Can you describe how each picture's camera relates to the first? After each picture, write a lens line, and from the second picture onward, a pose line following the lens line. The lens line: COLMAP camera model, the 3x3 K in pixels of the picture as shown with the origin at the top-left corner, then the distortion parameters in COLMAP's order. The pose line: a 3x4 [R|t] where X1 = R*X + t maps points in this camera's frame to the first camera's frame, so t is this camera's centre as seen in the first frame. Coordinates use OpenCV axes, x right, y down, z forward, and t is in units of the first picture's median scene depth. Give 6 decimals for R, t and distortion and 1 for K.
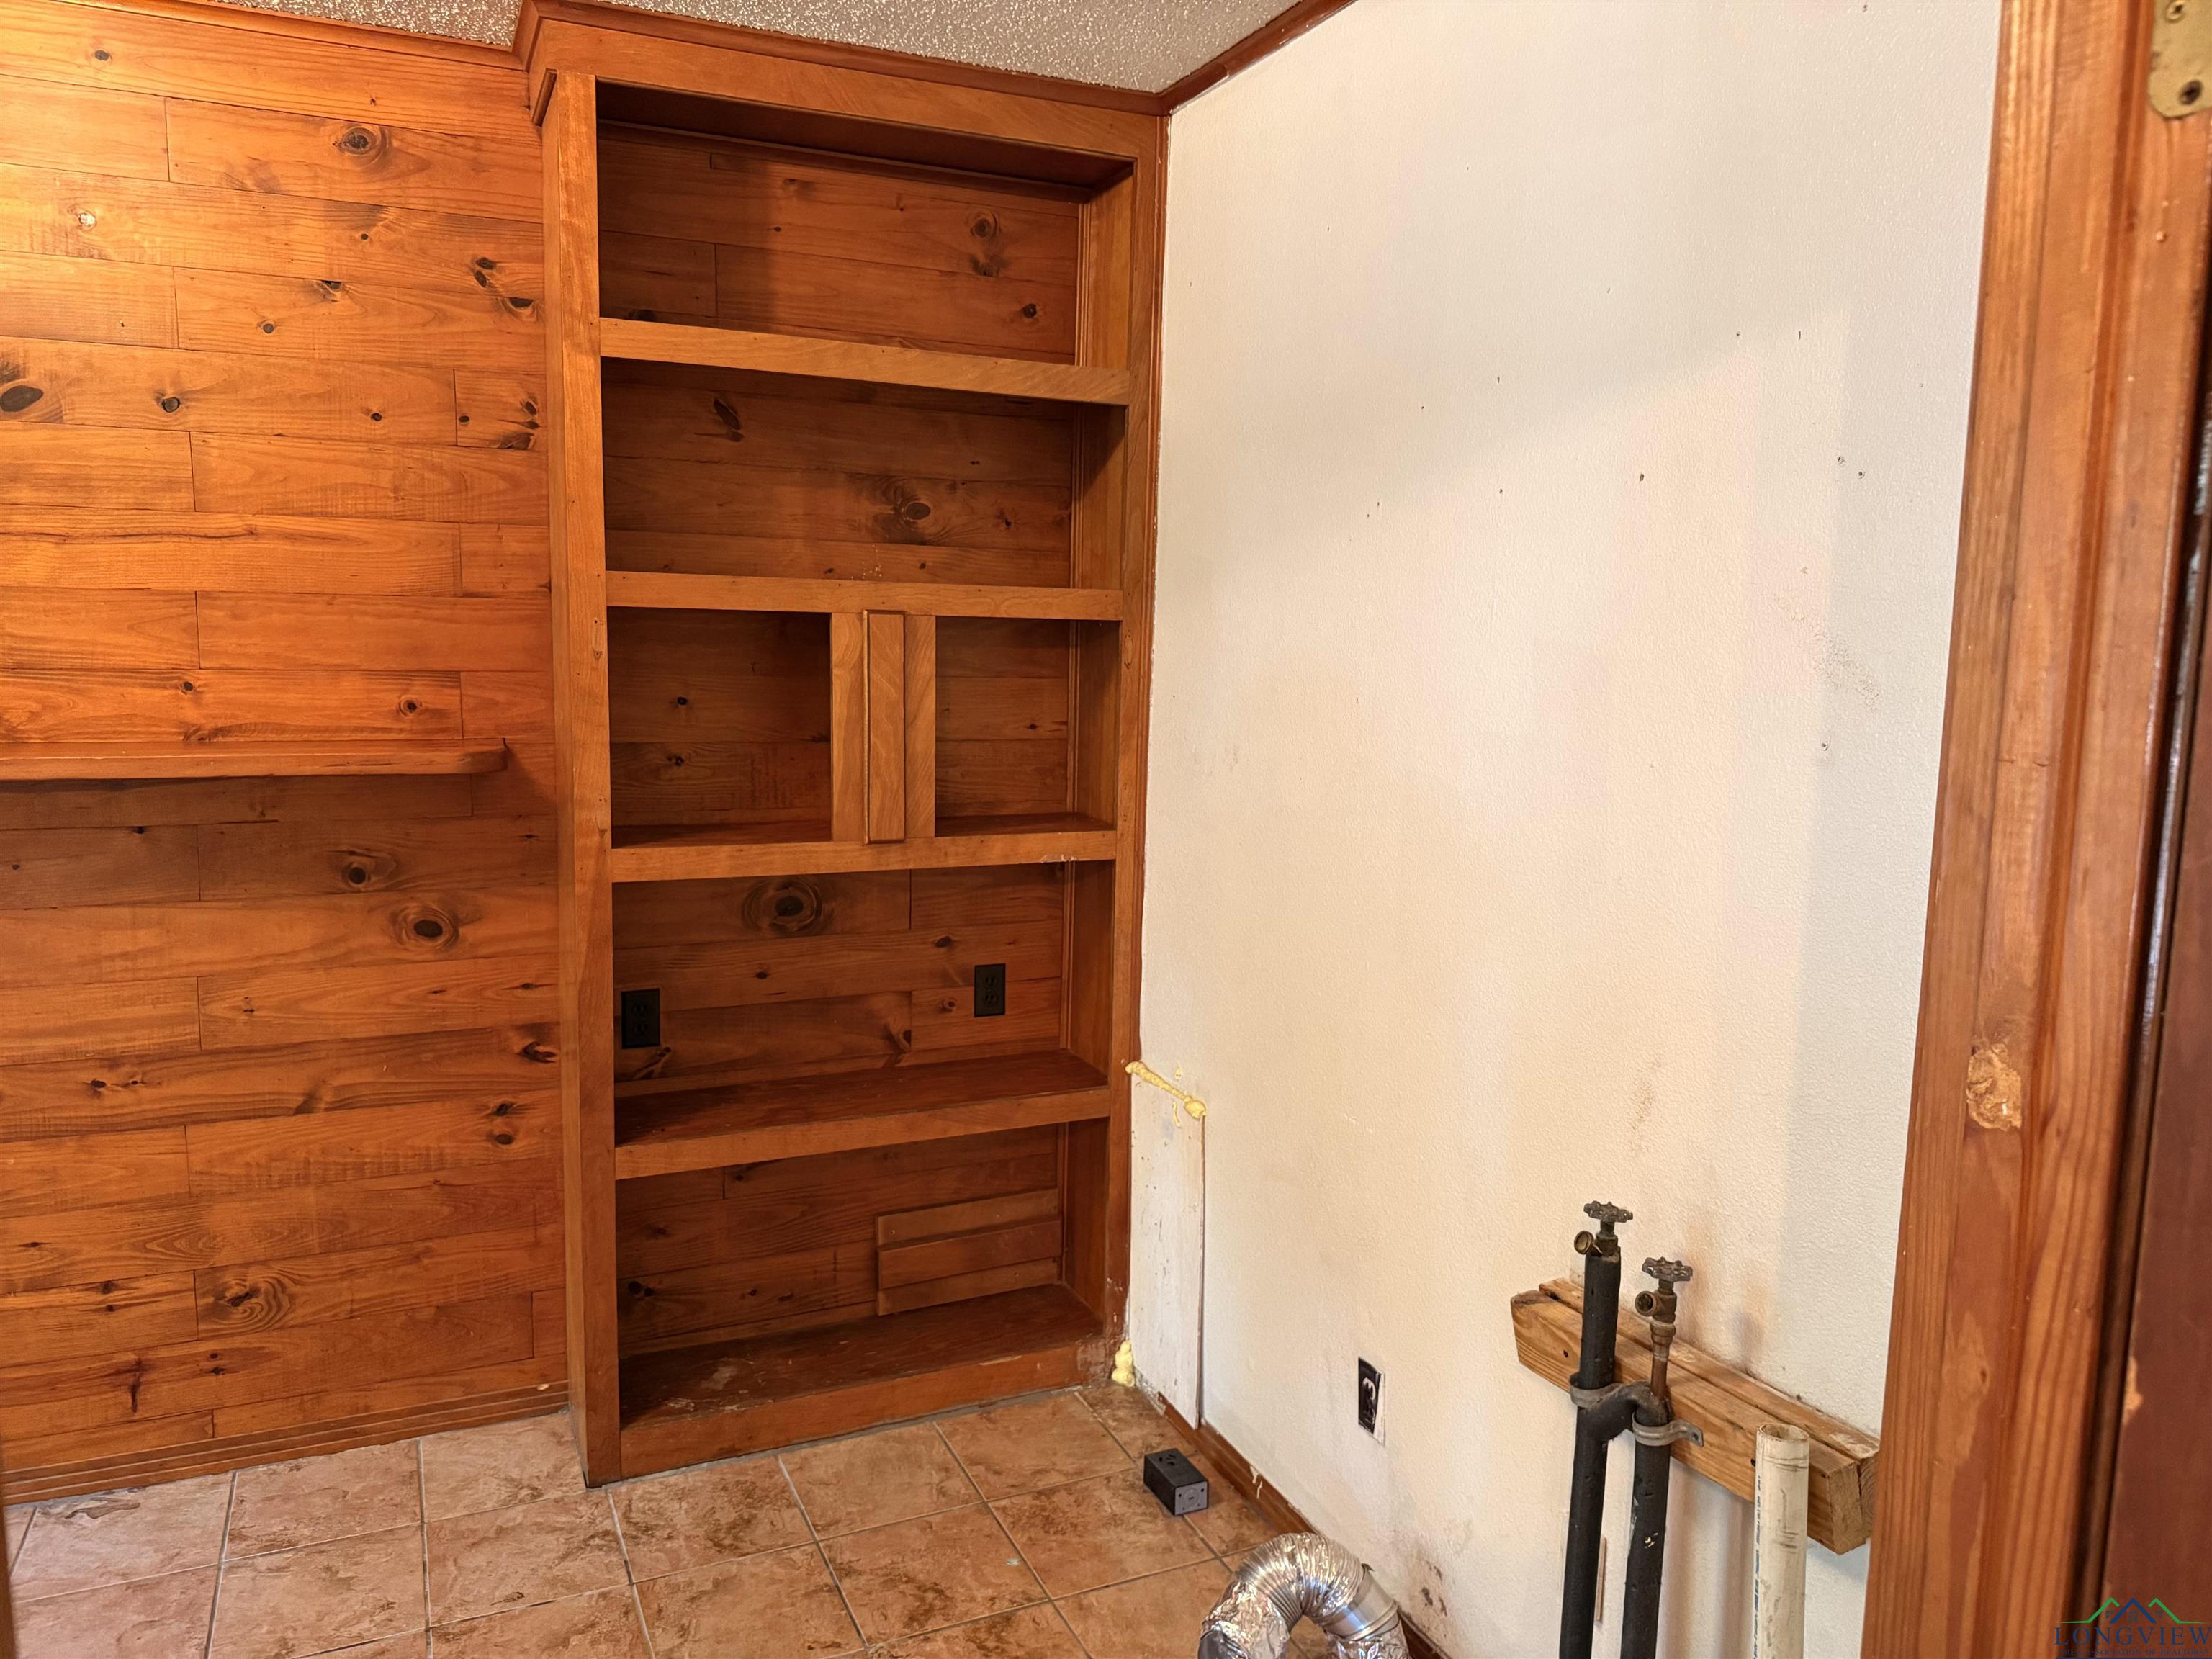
lens RADIAL K [[1557.4, 0, 1099.2], [0, 1557.4, 825.0], [0, 0, 1]] dist [0.069114, -0.093285]
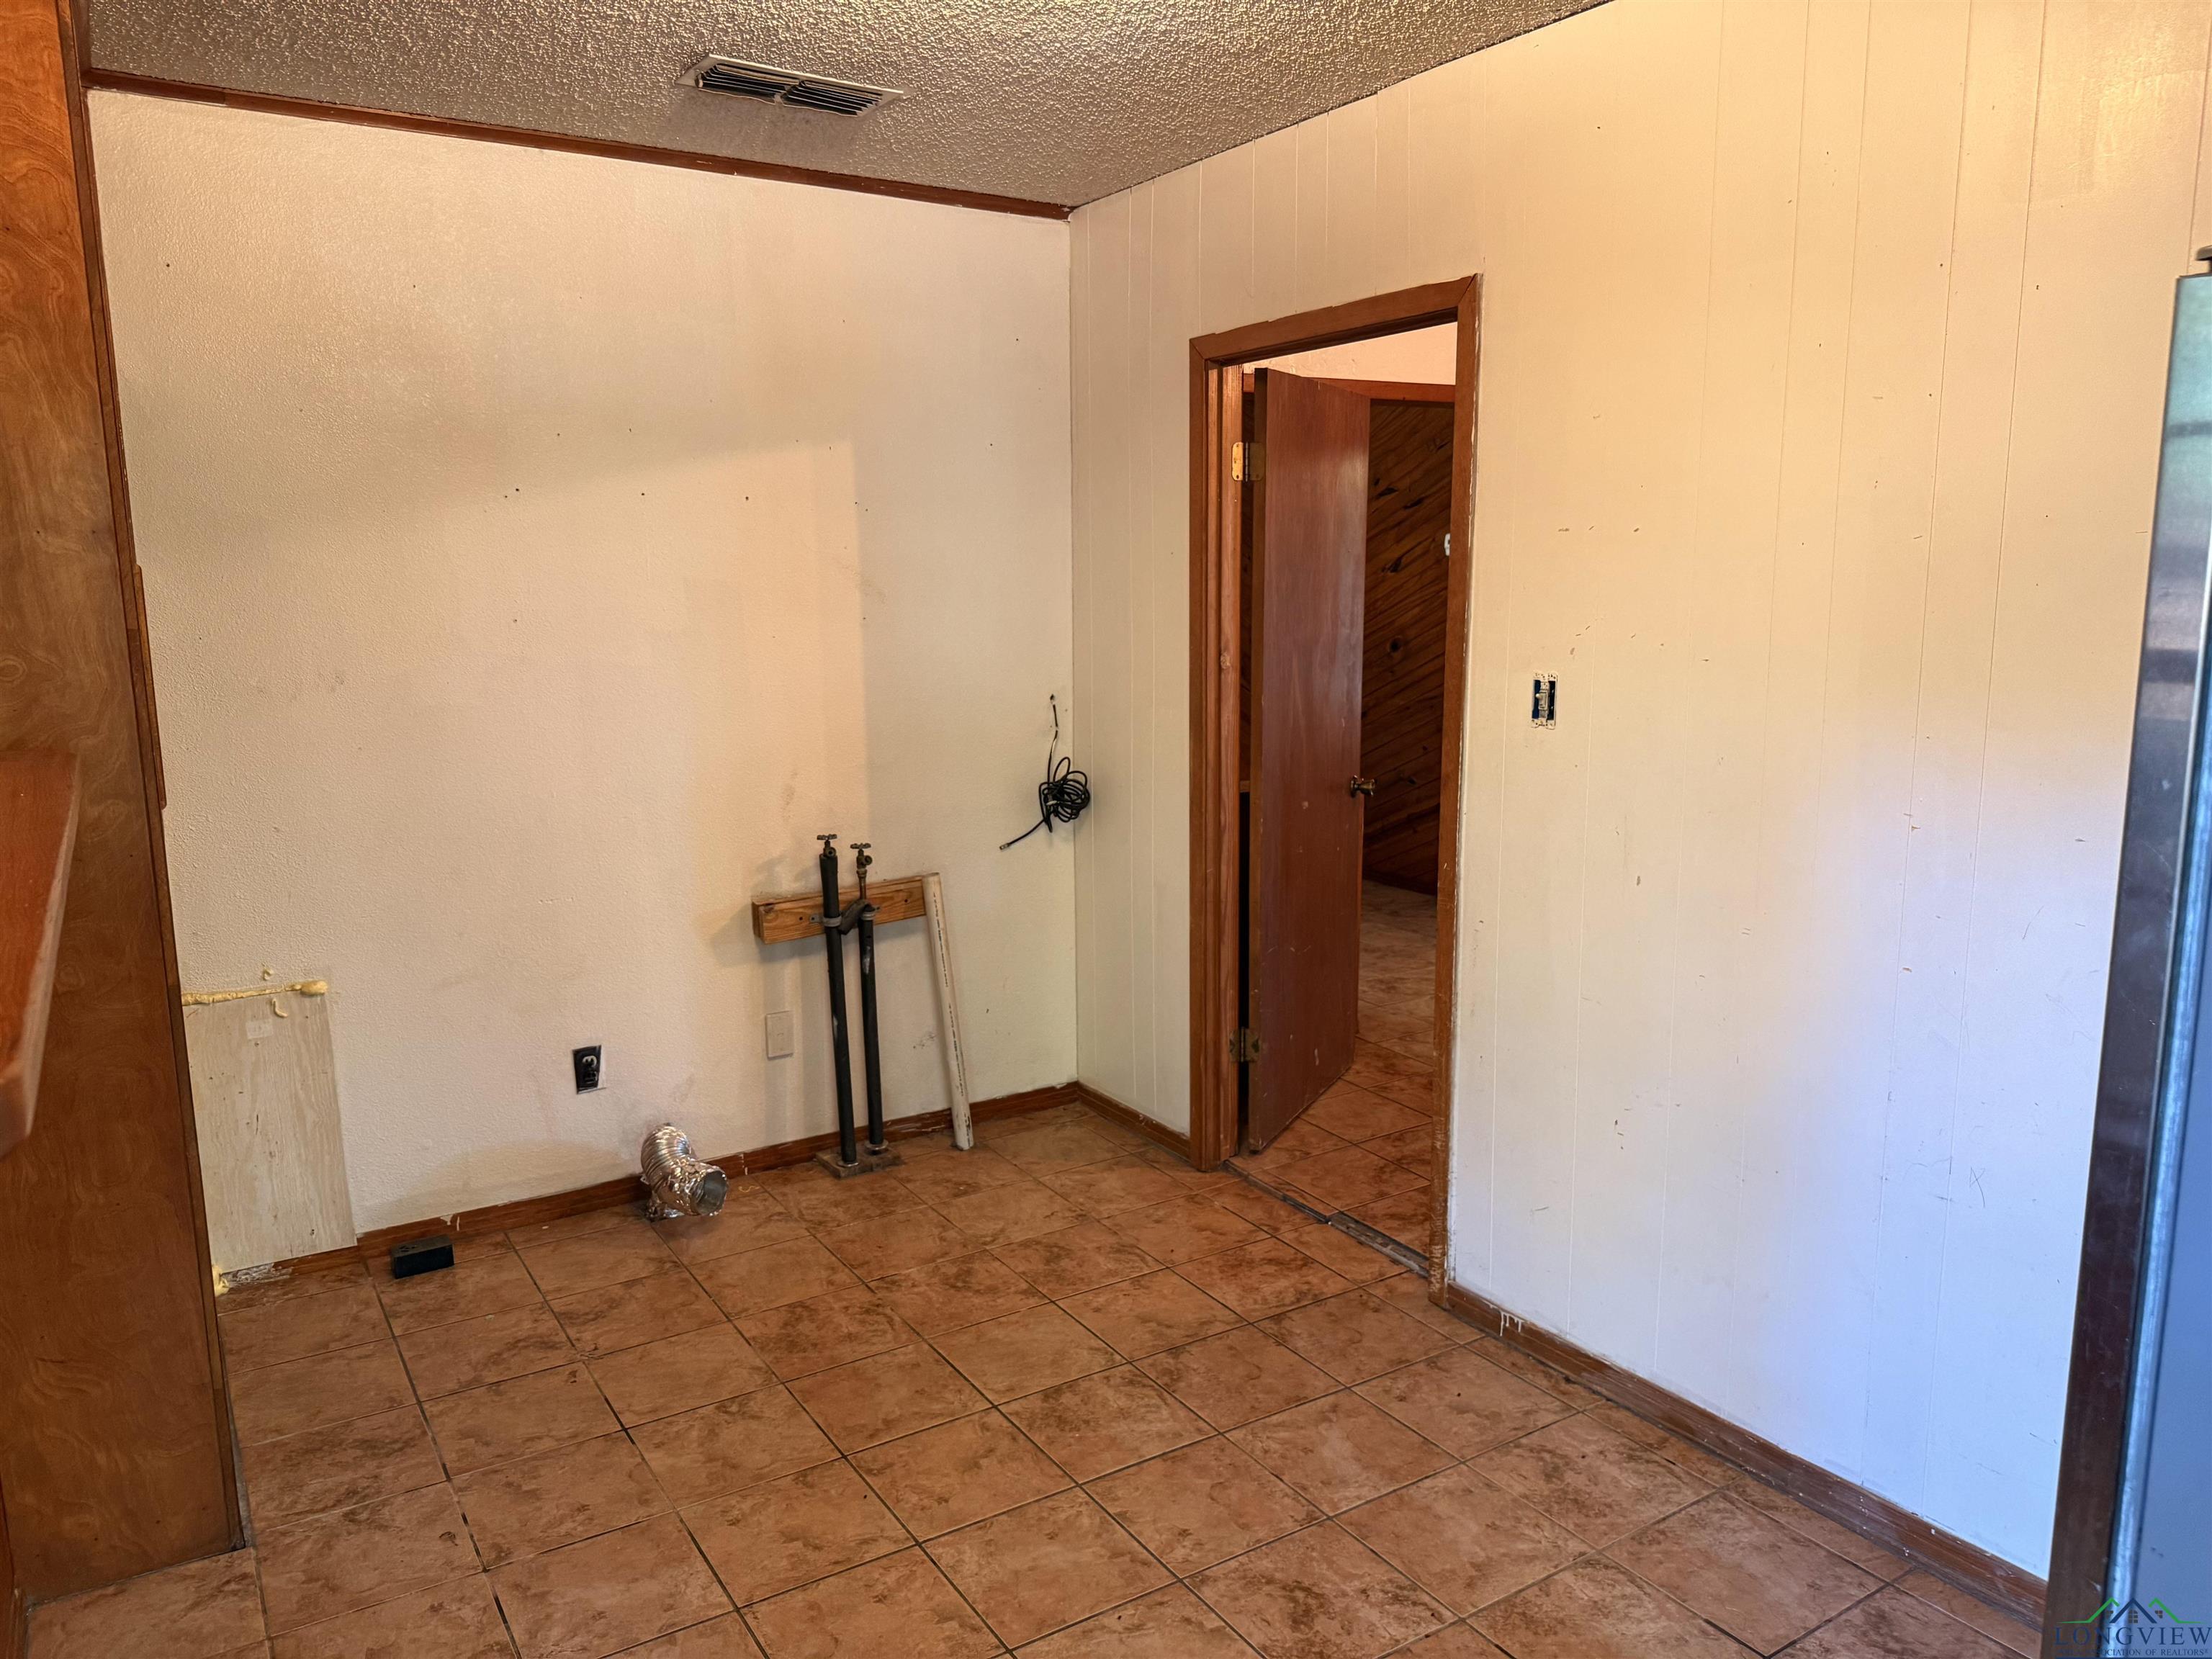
lens RADIAL K [[1557.4, 0, 1104.6], [0, 1557.4, 831.8], [0, 0, 1]] dist [0.069114, -0.093285]
pose [[-0.147466, -0.179331, 0.972674, -1.370556], [0.124319, 0.972265, 0.198104, -0.109068], [-0.981223, 0.150135, -0.121082, 0.645058]]
